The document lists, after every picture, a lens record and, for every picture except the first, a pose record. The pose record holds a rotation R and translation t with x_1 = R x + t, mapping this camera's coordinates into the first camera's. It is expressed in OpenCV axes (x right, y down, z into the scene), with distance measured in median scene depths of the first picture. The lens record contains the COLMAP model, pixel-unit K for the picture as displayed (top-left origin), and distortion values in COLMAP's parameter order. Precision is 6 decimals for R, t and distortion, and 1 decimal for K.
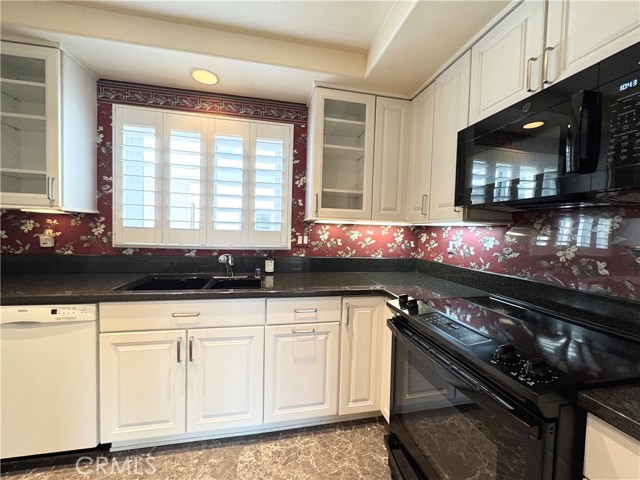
lens RADIAL K [[256.4, 0, 318.2], [0, 256.4, 240.5], [0, 0, 1]] dist [0.000776, 0.000271]
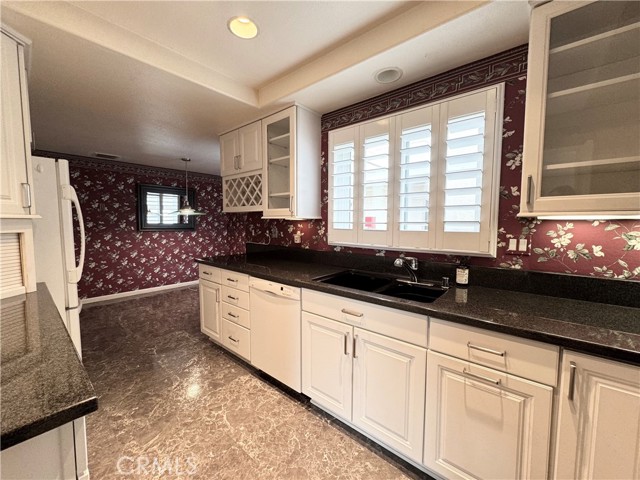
lens RADIAL K [[256.4, 0, 321.4], [0, 256.4, 240.3], [0, 0, 1]] dist [0.000776, 0.000271]
pose [[0.625202, 0.028234, -0.779952, 0.174478], [-0.015952, 0.999599, 0.023398, -0.026249], [0.780300, -0.002187, 0.625402, 0.180872]]
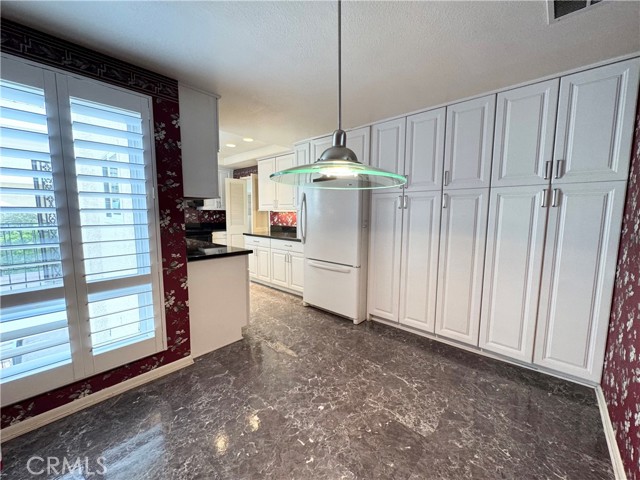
lens RADIAL K [[256.4, 0, 321.0], [0, 256.4, 239.2], [0, 0, 1]] dist [0.000776, 0.000271]
pose [[-0.599984, -0.114803, 0.791732, -1.352153], [0.006798, 0.988883, 0.148542, -0.111130], [-0.799983, 0.094505, -0.592533, 1.376052]]
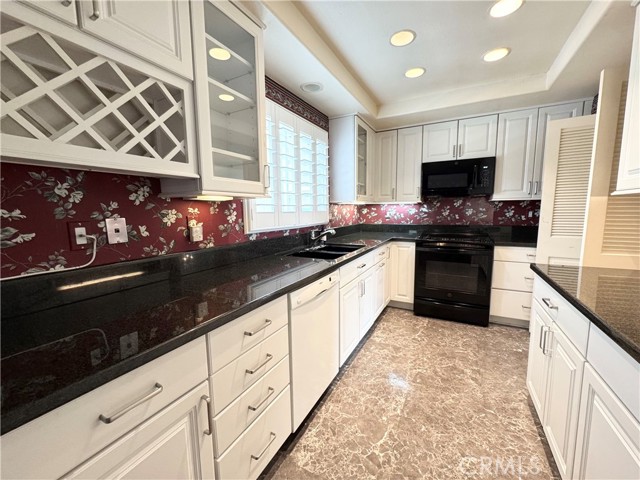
lens RADIAL K [[256.4, 0, 320.3], [0, 256.4, 239.2], [0, 0, 1]] dist [0.000776, 0.000271]
pose [[0.637967, -0.128527, 0.759262, -1.398316], [0.061350, 0.991322, 0.116261, -0.052620], [-0.767616, -0.027589, 0.640316, 0.154841]]
